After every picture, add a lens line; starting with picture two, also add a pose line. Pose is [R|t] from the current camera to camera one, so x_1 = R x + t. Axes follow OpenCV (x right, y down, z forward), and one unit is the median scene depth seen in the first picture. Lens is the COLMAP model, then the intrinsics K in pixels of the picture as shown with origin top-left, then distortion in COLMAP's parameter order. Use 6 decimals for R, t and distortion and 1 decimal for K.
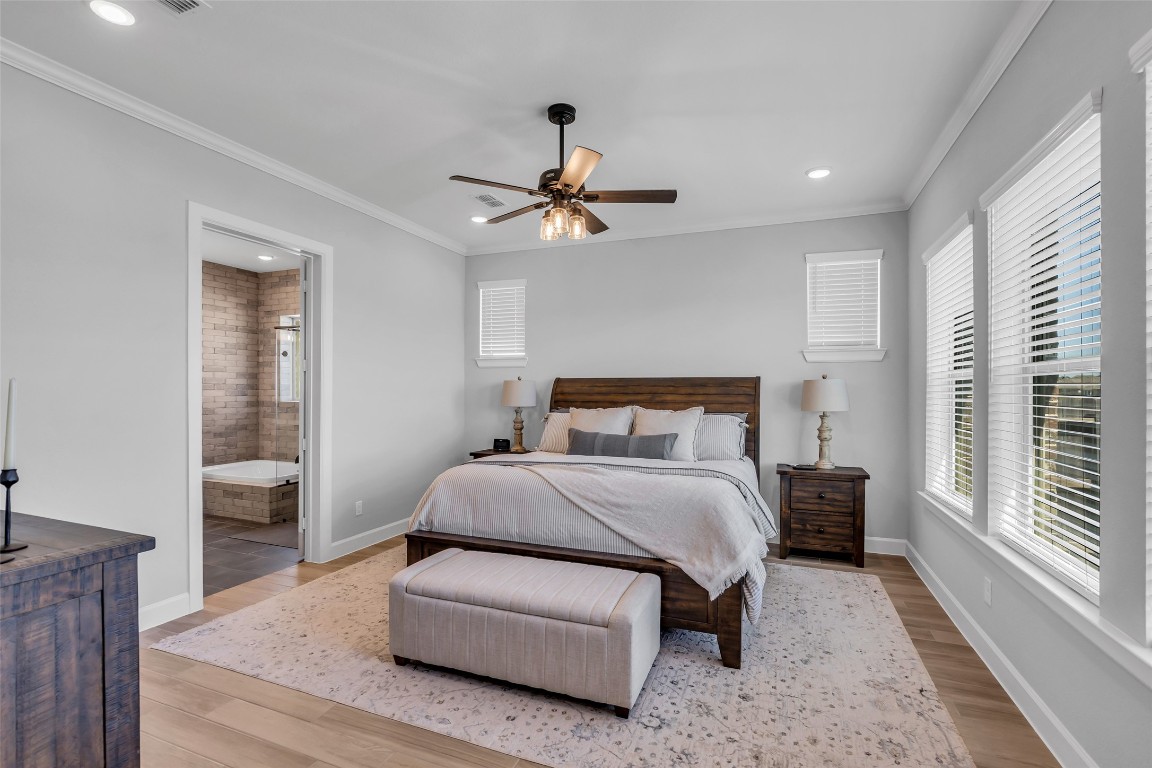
lens RADIAL K [[534.1, 0, 573.5], [0, 534.1, 389.6], [0, 0, 1]] dist [-0.013913, 0.000519]
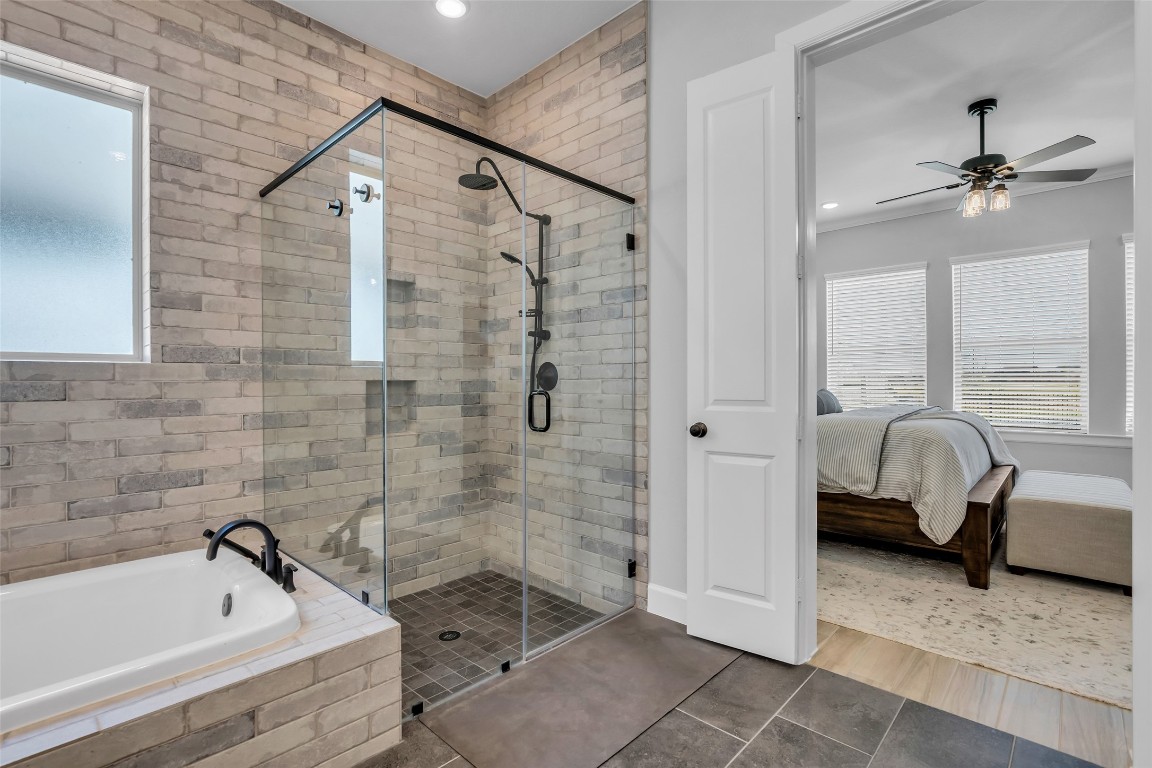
lens RADIAL K [[534.1, 0, 573.5], [0, 534.1, 389.6], [0, 0, 1]] dist [-0.013913, 0.000519]
pose [[0.369884, -0.014874, 0.928959, -0.616441], [0.006909, 0.999888, 0.013259, 0.035678], [-0.929052, 0.001513, 0.369946, 0.603312]]
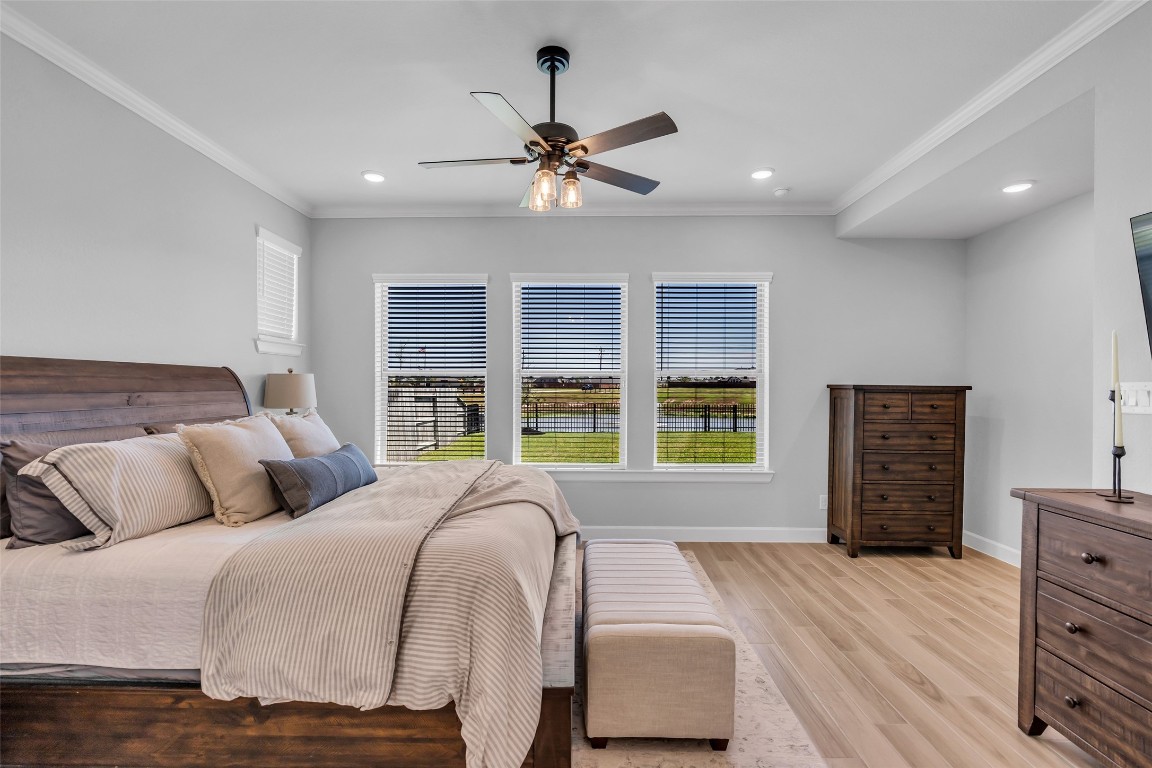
lens RADIAL K [[534.1, 0, 573.5], [0, 534.1, 389.6], [0, 0, 1]] dist [-0.013913, 0.000519]
pose [[-0.352963, -0.005828, 0.935619, -0.364916], [-0.004224, 0.999980, 0.004636, 0.001907], [-0.935628, -0.002316, -0.352981, 0.545497]]
